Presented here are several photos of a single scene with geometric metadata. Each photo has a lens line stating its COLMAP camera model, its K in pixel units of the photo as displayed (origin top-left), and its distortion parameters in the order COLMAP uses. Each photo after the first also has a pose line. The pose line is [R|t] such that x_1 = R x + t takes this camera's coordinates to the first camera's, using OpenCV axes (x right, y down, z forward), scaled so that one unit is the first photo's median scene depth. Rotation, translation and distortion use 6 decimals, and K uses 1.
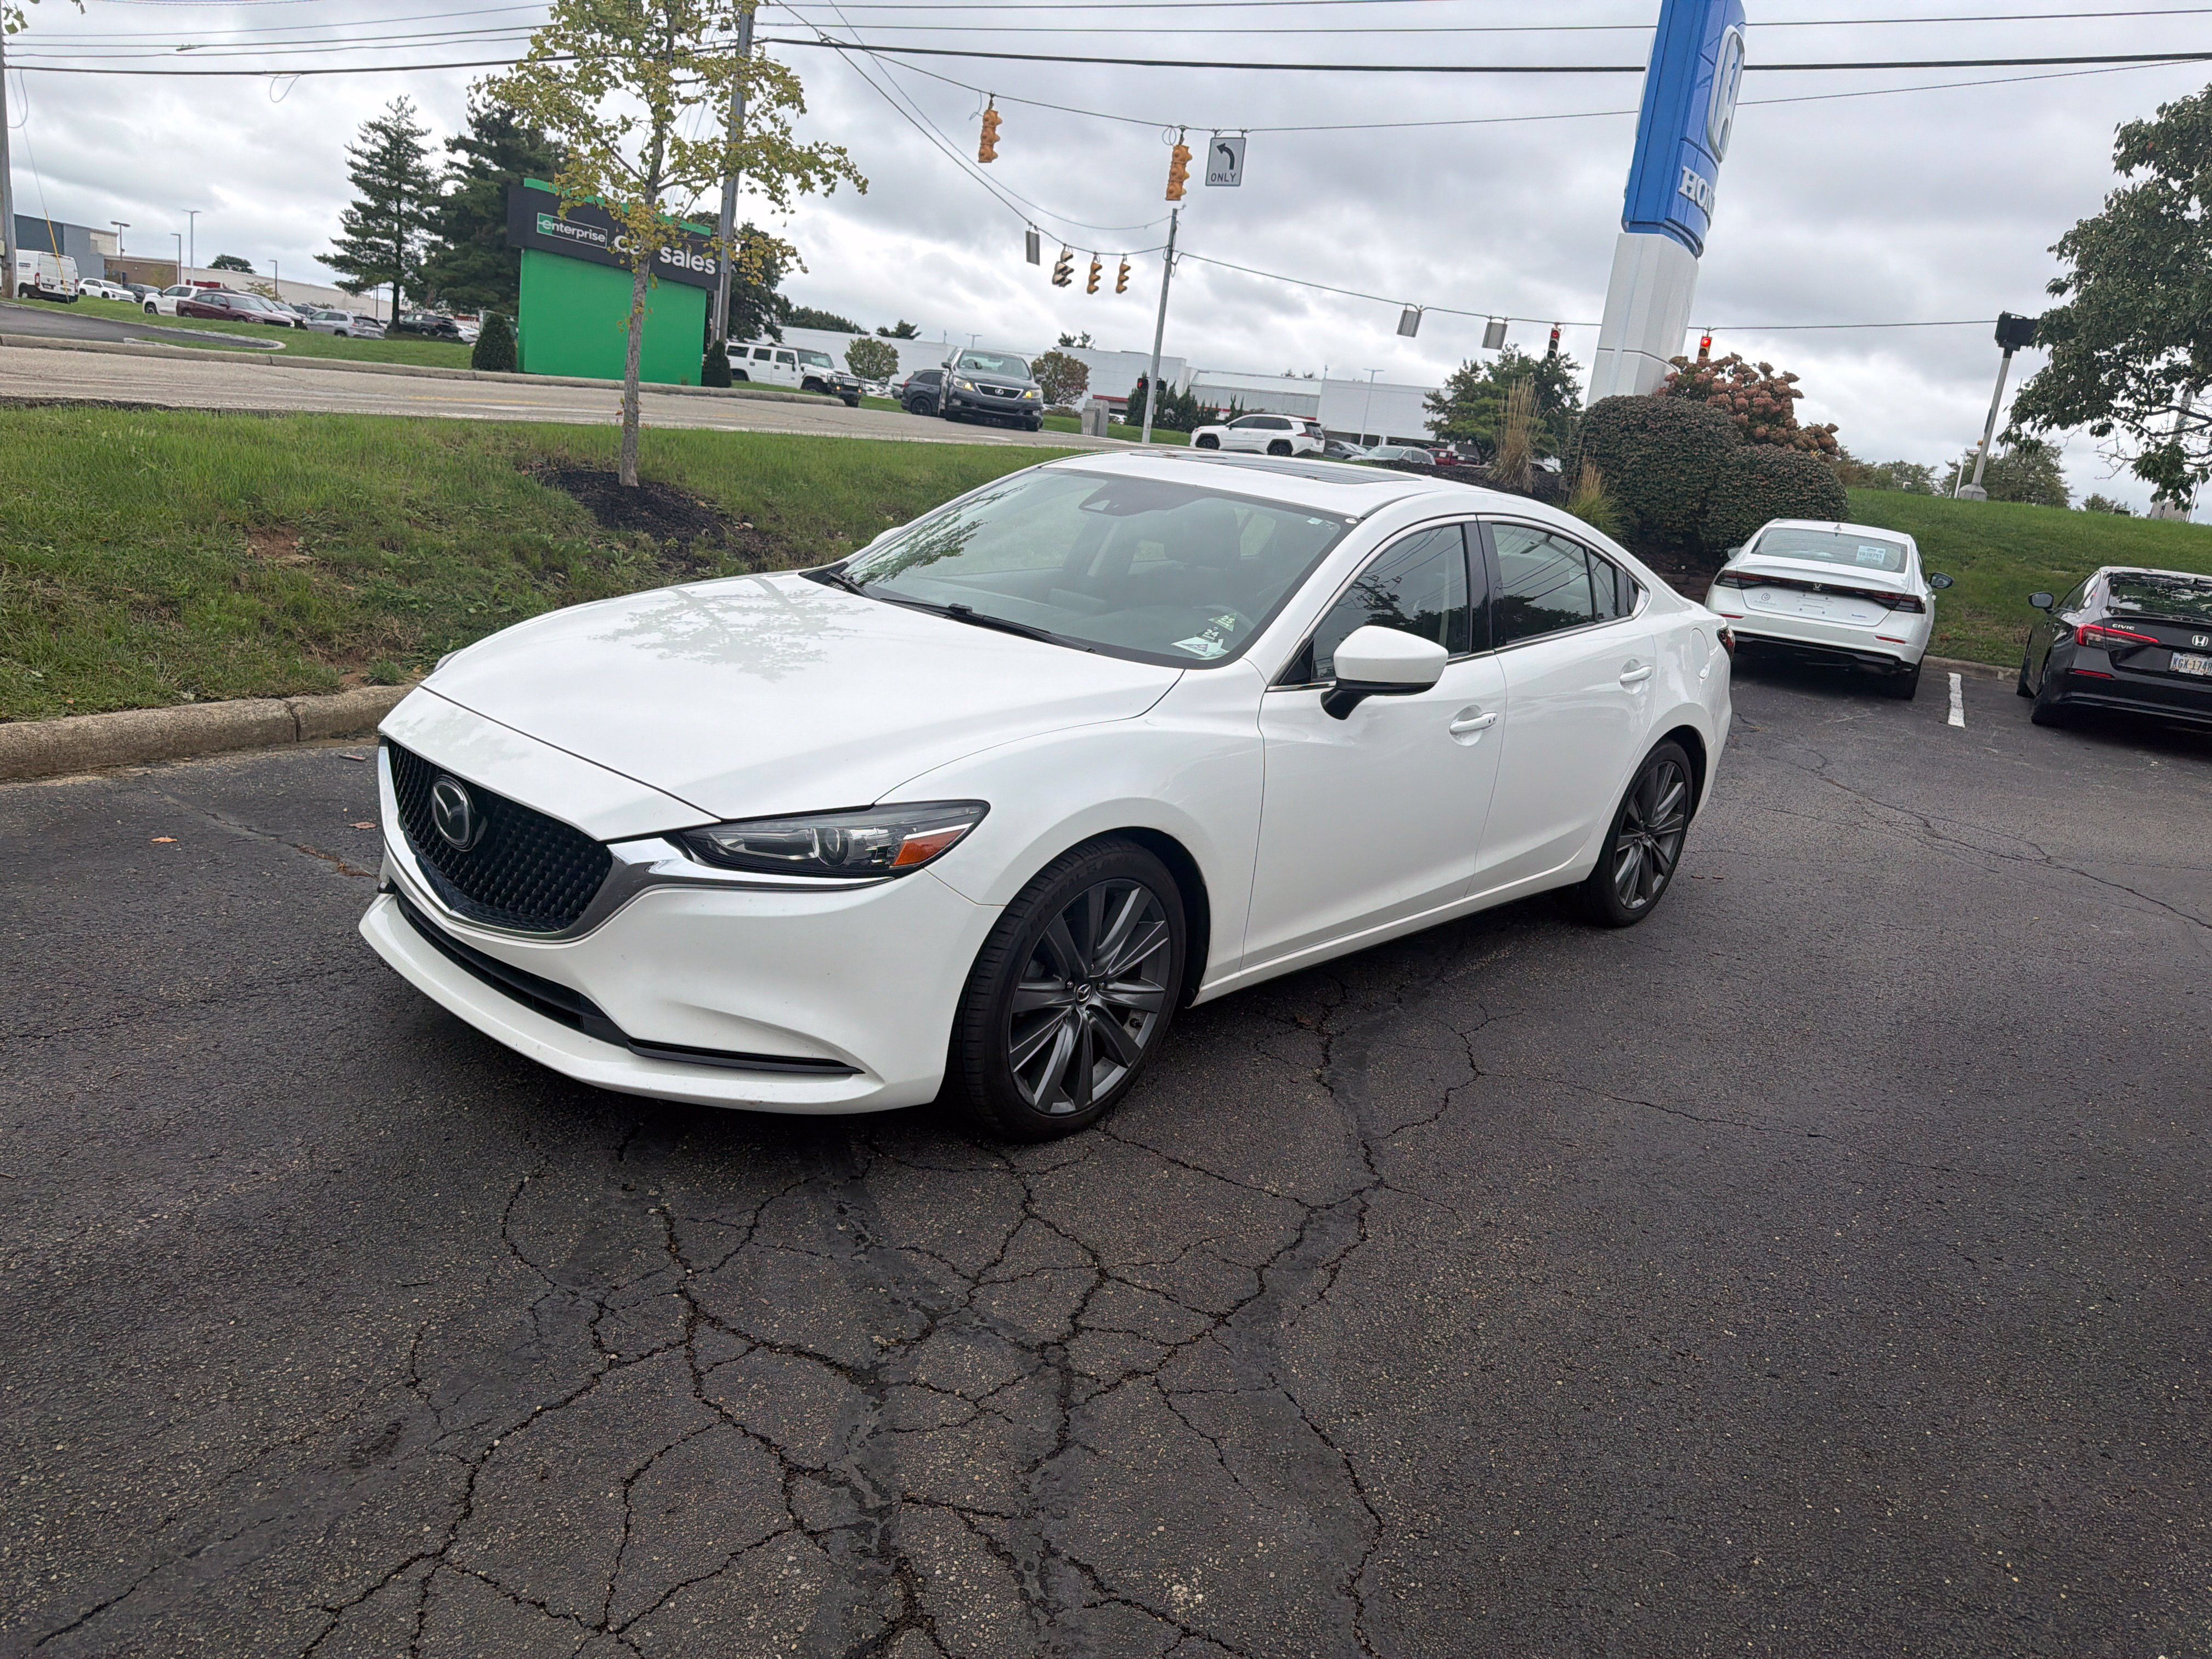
lens RADIAL K [[1570.3, 0, 1106.1], [0, 1570.3, 810.1], [0, 0, 1]] dist [0.010608, -0.010765]
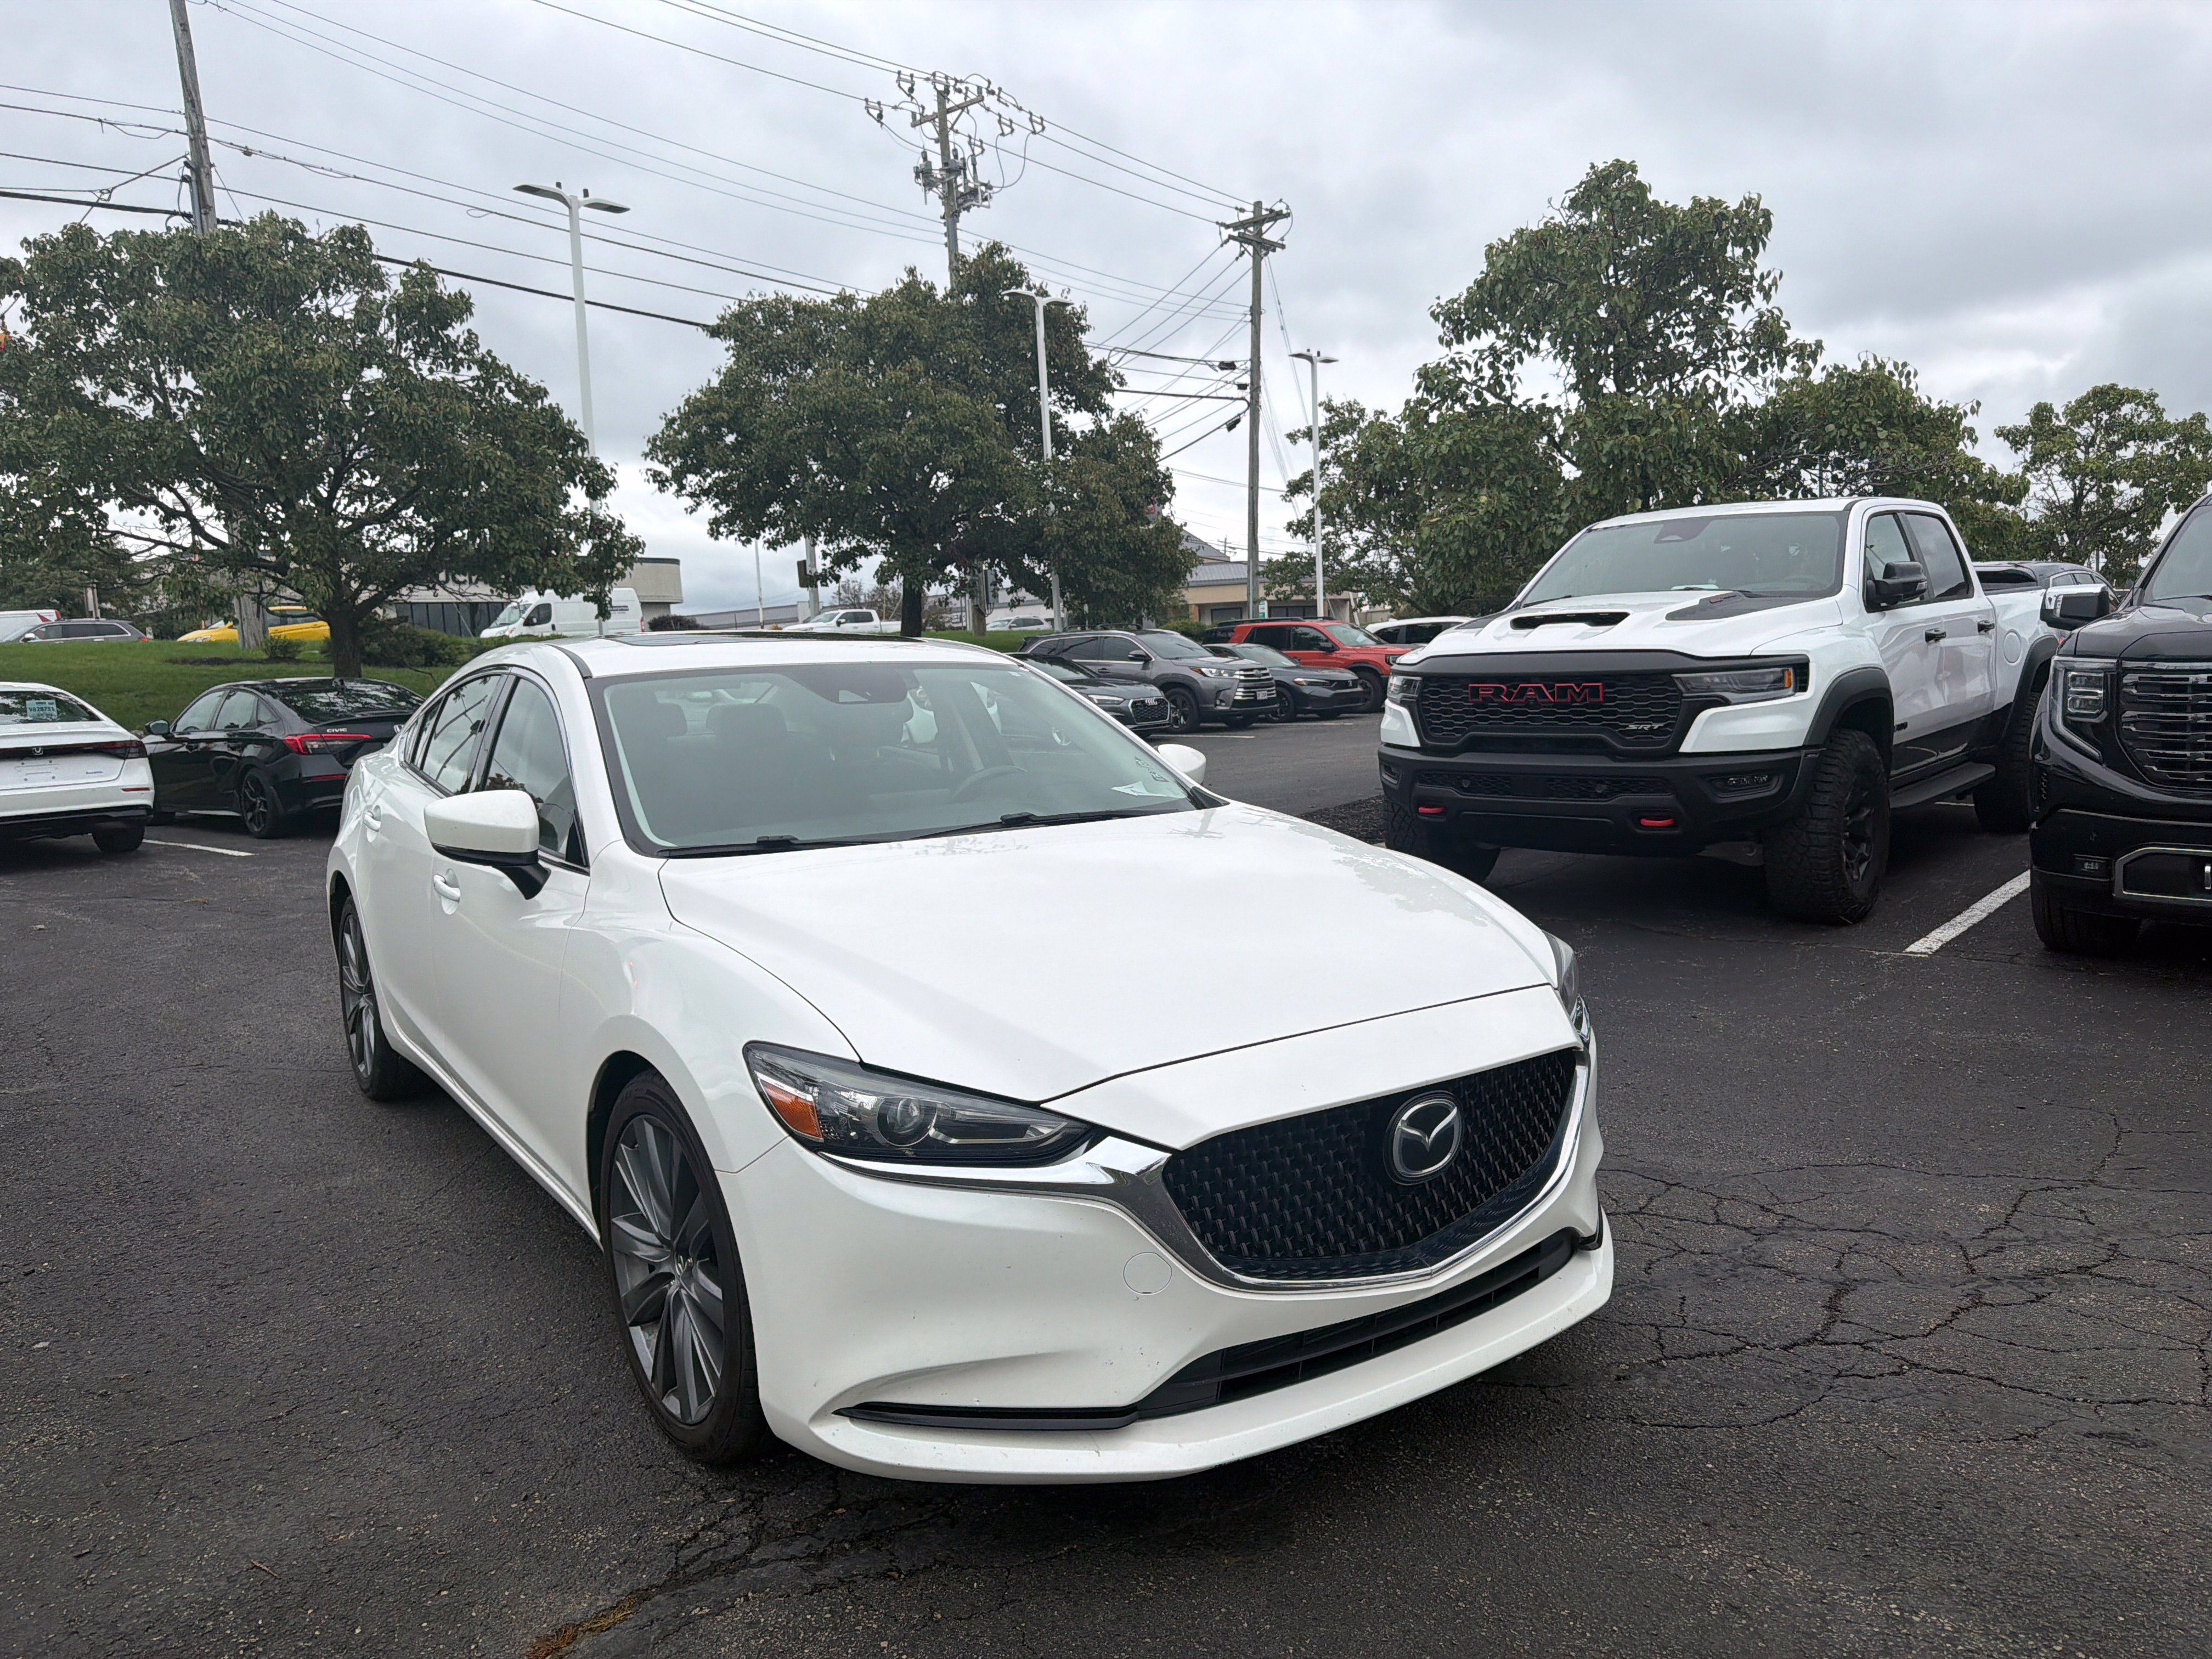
lens RADIAL K [[1583.2, 0, 1106.0], [0, 1583.2, 829.5], [0, 0, 1]] dist [0.027820, -0.032286]
pose [[0.198257, -0.229331, 0.952944, -0.398921], [0.285967, 0.943476, 0.167558, -0.110158], [-0.937506, 0.239291, 0.252632, 0.312982]]
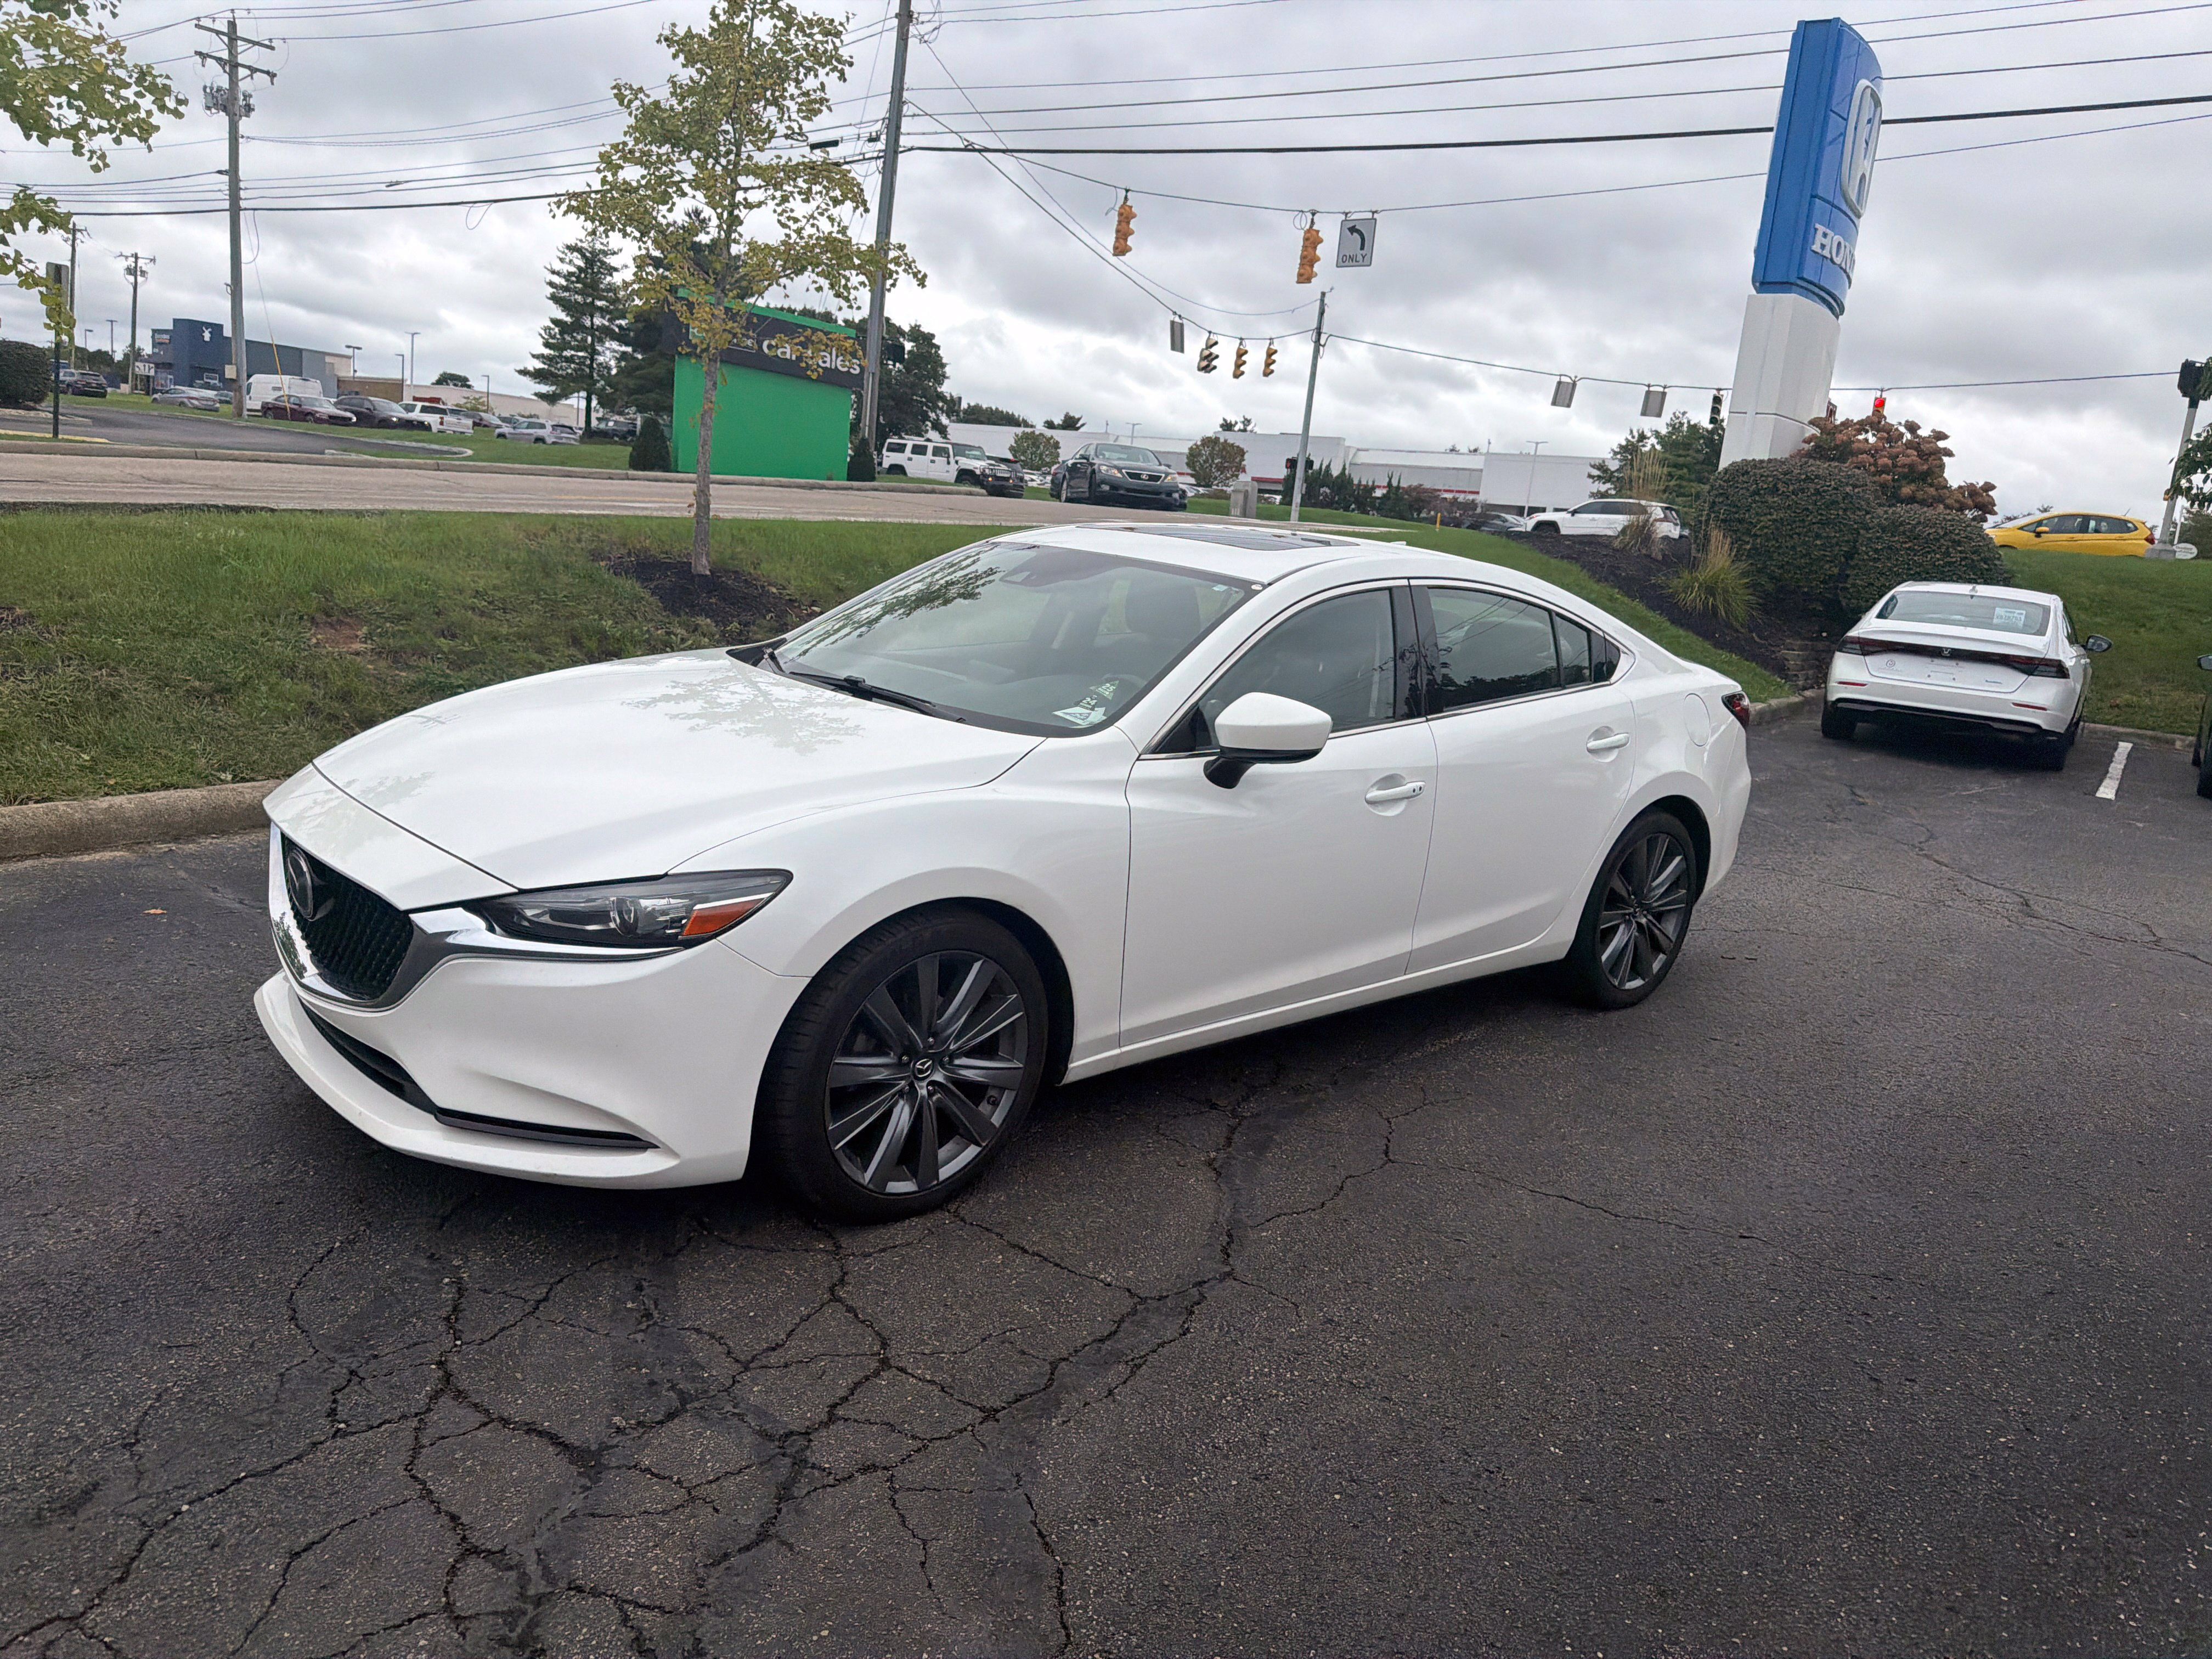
lens RADIAL K [[1568.0, 0, 1095.4], [0, 1568.0, 807.5], [0, 0, 1]] dist [0.024342, -0.028394]
pose [[0.993290, -0.004964, -0.115543, 0.074941], [-0.001121, 0.998618, -0.052540, 0.001934], [0.115645, 0.052317, 0.991912, 0.011559]]
